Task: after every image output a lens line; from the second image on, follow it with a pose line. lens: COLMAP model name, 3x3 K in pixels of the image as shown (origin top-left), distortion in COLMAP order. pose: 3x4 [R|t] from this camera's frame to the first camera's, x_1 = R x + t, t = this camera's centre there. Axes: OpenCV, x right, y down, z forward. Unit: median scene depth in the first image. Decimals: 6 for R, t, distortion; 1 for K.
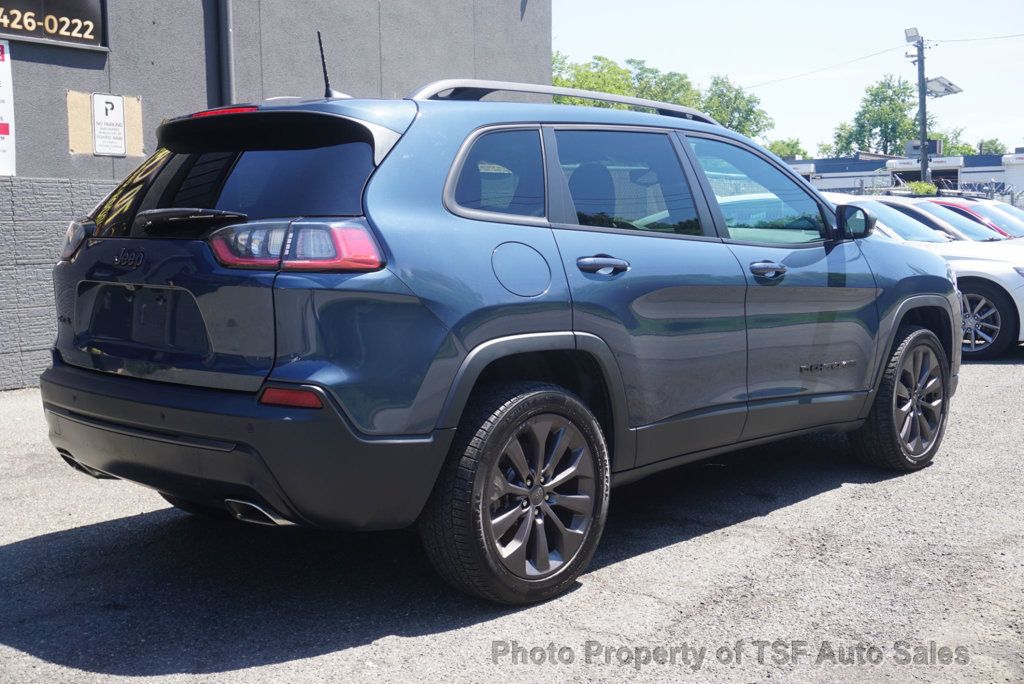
lens RADIAL K [[1291.2, 0, 511.9], [0, 1291.2, 343.4], [0, 0, 1]] dist [0.002795, 0.000000]
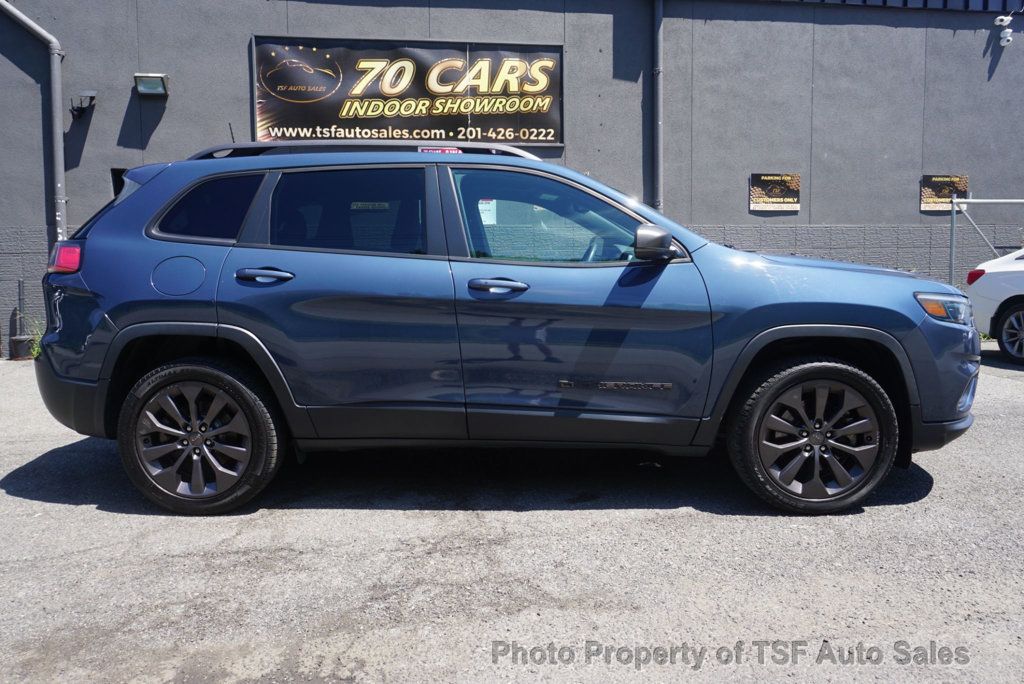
lens RADIAL K [[759.8, 0, 512.9], [0, 759.8, 333.1], [0, 0, 1]] dist [-0.025819, -0.004512]
pose [[0.637484, 0.079538, -0.766347, 0.428695], [-0.074503, 0.996360, 0.041436, -0.027806], [0.766853, 0.030681, 0.641090, 0.369897]]
